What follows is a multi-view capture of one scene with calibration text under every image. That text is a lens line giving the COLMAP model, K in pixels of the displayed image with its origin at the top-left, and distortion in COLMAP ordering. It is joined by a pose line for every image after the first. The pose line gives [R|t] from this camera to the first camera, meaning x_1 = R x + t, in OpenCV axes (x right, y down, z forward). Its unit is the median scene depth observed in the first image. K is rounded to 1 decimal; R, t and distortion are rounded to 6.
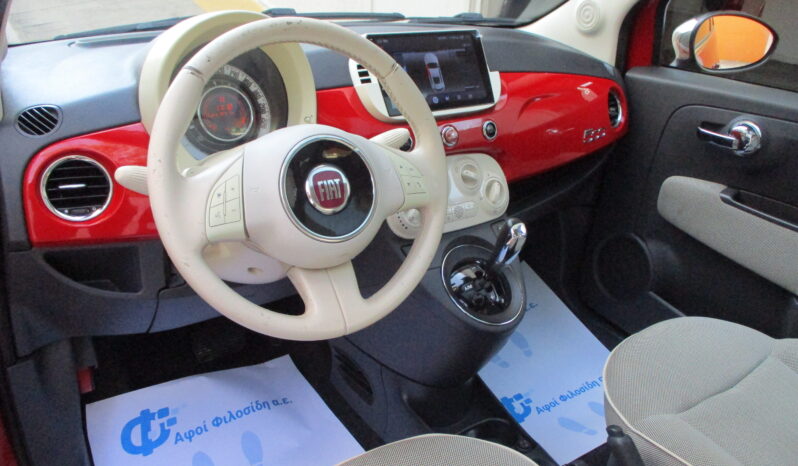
lens RADIAL K [[670.1, 0, 400.3], [0, 670.1, 215.5], [0, 0, 1]] dist [0.007513, -0.072920]
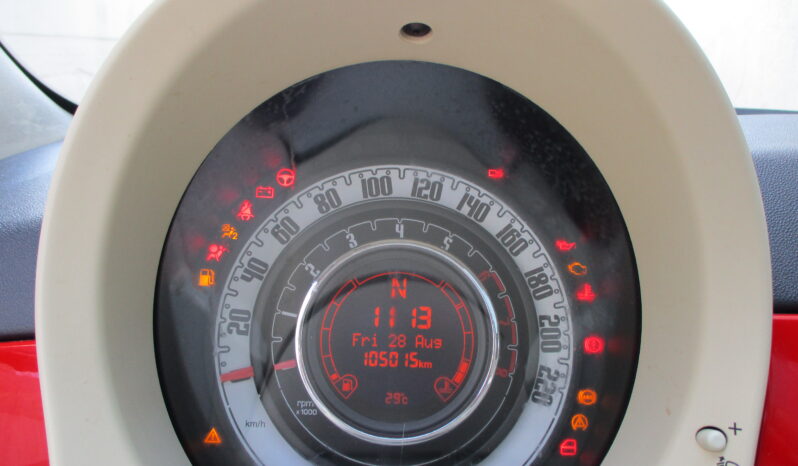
lens RADIAL K [[670.1, 0, 400.3], [0, 670.1, 215.5], [0, 0, 1]] dist [0.007513, -0.072920]
pose [[0.833474, 0.102896, -0.542893, -0.108925], [-0.211353, 0.967161, -0.141171, -0.155374], [0.510539, 0.232405, 0.827851, 0.721488]]
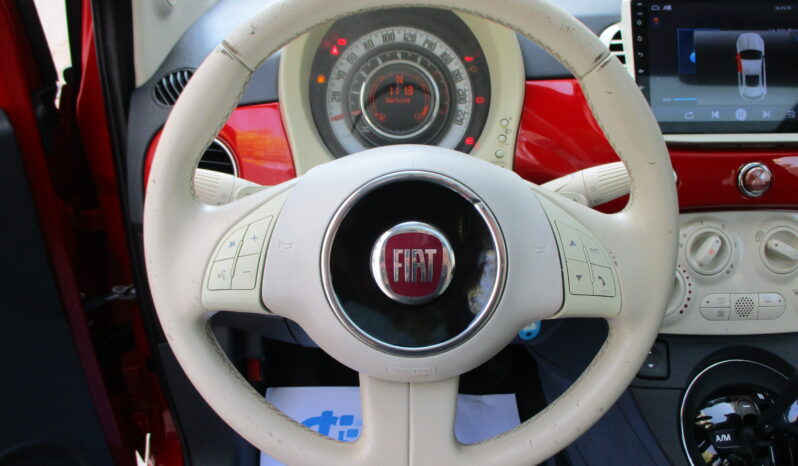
lens RADIAL K [[670.1, 0, 400.3], [0, 670.1, 215.5], [0, 0, 1]] dist [0.007513, -0.072920]
pose [[0.828482, 0.209090, -0.519518, 0.135066], [-0.169838, 0.977804, 0.122693, -0.112991], [0.533641, -0.013415, 0.845605, 0.367497]]
